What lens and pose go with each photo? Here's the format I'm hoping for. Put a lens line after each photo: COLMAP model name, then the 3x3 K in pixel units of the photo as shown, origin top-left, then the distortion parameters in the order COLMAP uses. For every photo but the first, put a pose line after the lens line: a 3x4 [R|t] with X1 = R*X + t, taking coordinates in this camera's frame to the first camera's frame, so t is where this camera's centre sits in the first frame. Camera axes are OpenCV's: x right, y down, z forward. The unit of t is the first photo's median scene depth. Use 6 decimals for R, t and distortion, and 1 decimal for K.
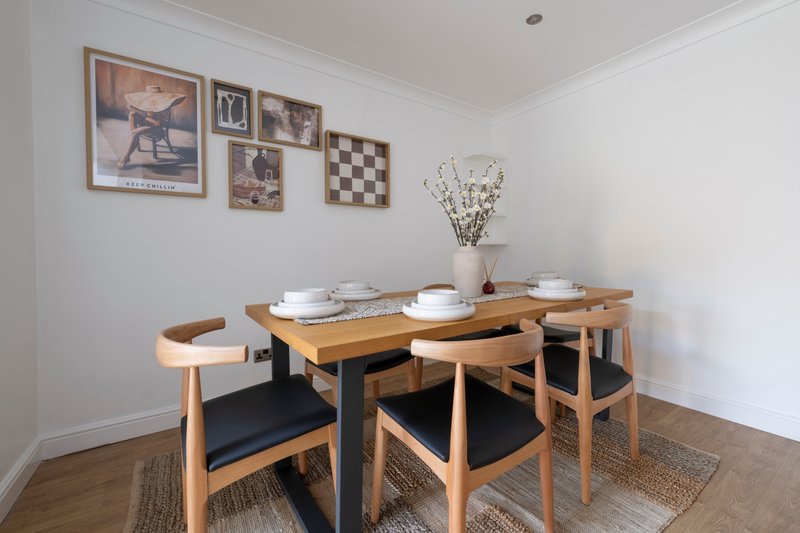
lens RADIAL K [[340.8, 0, 400.0], [0, 340.8, 266.5], [0, 0, 1]] dist [-0.001706, -0.000173]
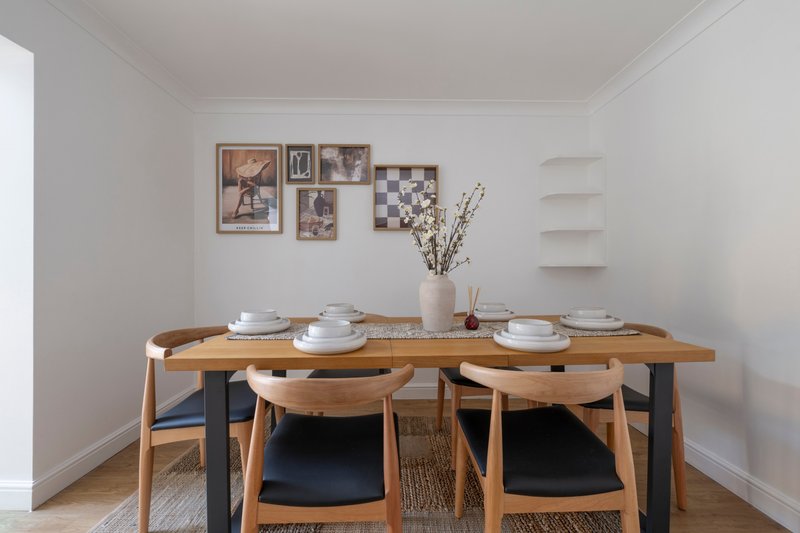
lens RADIAL K [[340.8, 0, 400.0], [0, 340.8, 266.5], [0, 0, 1]] dist [-0.001706, -0.000173]
pose [[0.823947, 0.002623, -0.566660, 0.530083], [-0.027354, 0.999008, -0.035150, -0.038503], [0.566006, 0.044462, 0.823201, 0.168013]]
